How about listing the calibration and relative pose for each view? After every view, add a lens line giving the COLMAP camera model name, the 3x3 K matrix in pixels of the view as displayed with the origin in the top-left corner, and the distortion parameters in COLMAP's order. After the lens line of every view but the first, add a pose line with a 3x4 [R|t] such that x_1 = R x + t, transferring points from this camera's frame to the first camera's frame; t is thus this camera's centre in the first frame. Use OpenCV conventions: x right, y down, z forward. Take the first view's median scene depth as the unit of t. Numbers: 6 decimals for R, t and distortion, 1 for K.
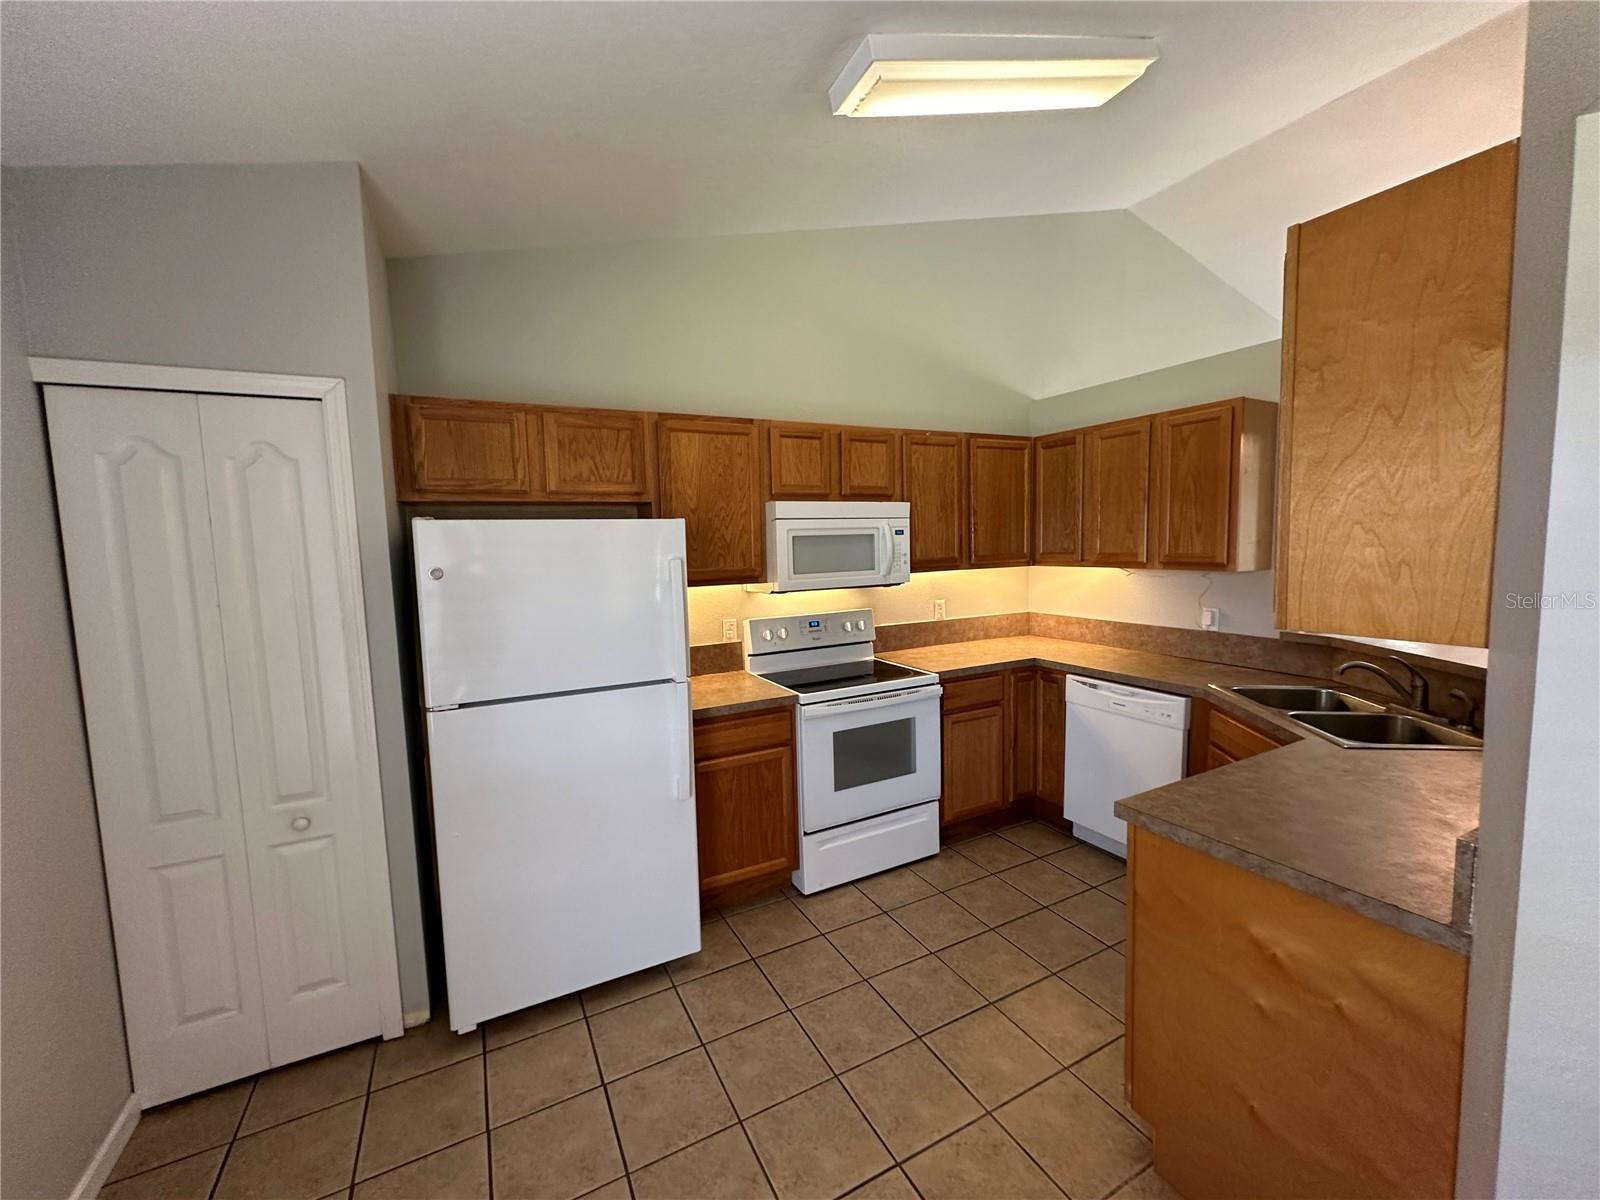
lens RADIAL K [[631.6, 0, 798.1], [0, 631.6, 592.9], [0, 0, 1]] dist [-0.017144, 0.000982]
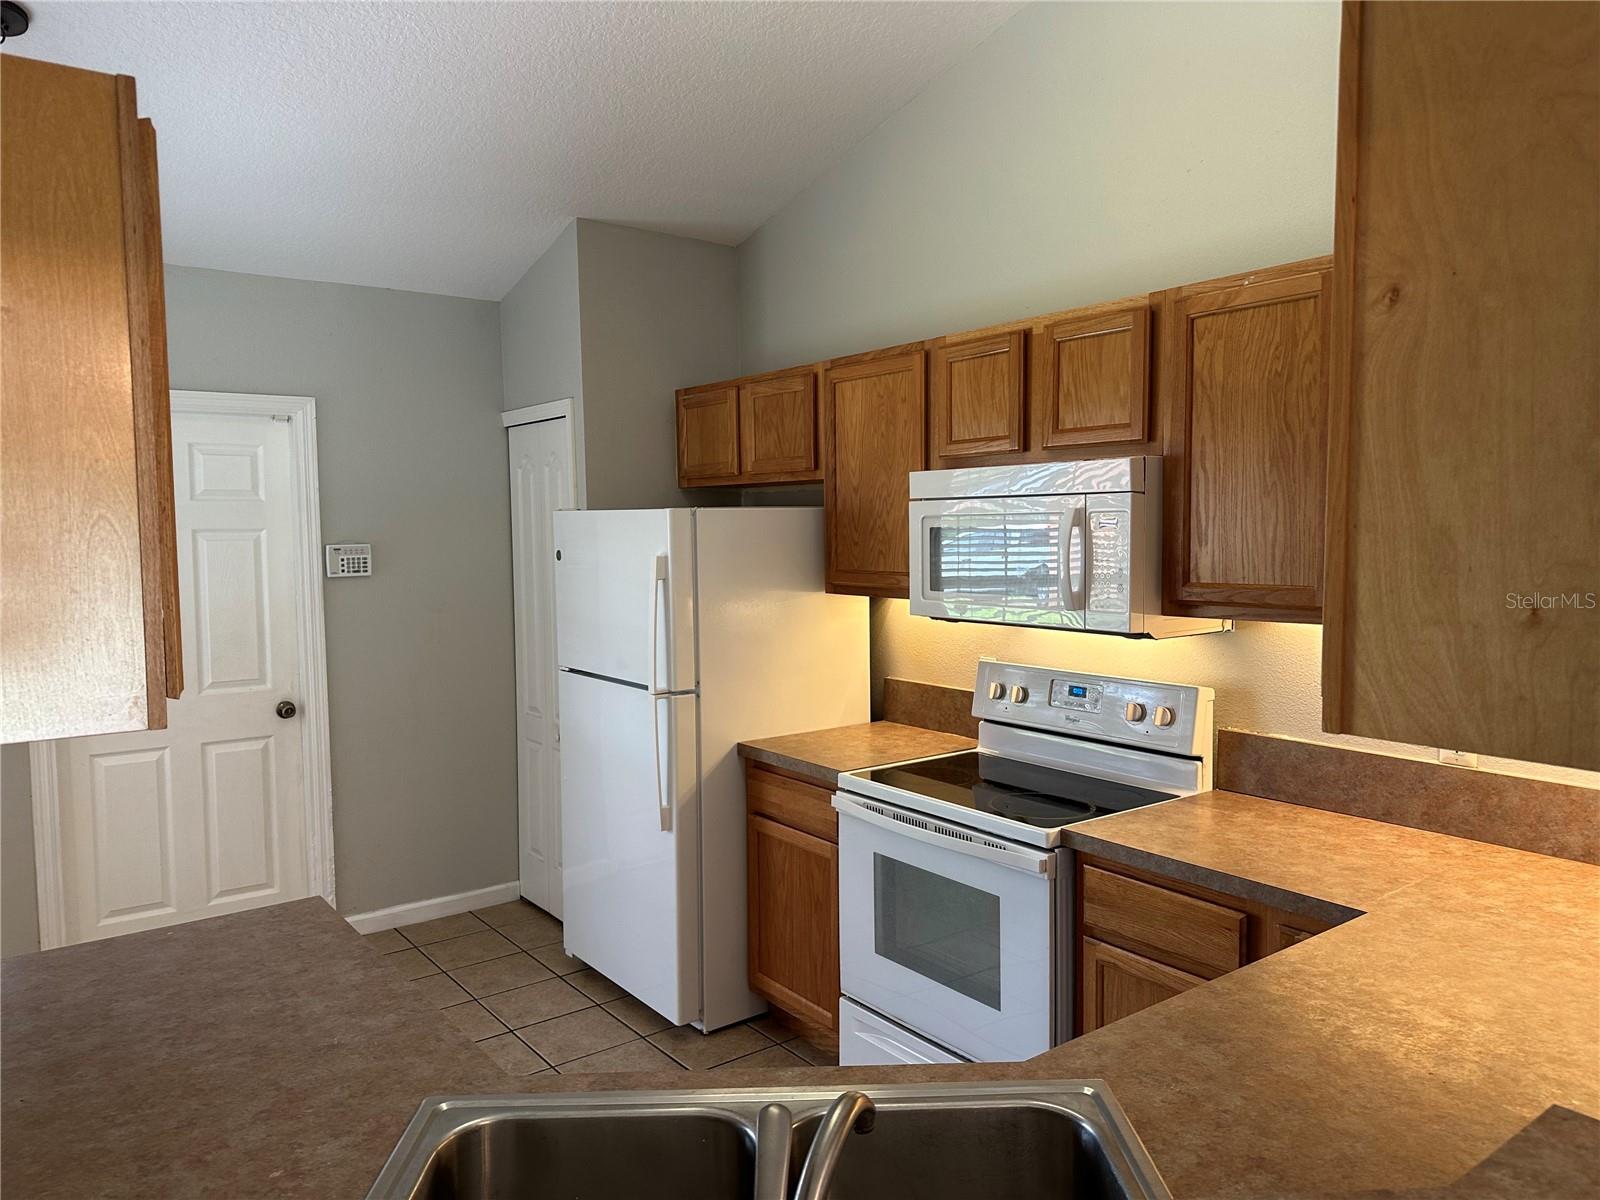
lens RADIAL K [[1107.4, 0, 805.3], [0, 1107.4, 583.3], [0, 0, 1]] dist [0.038678, -0.042543]
pose [[0.171070, 0.079653, -0.982034, 1.014944], [-0.070037, 0.995188, 0.068519, -0.100257], [0.982766, 0.057058, 0.175826, 0.693091]]
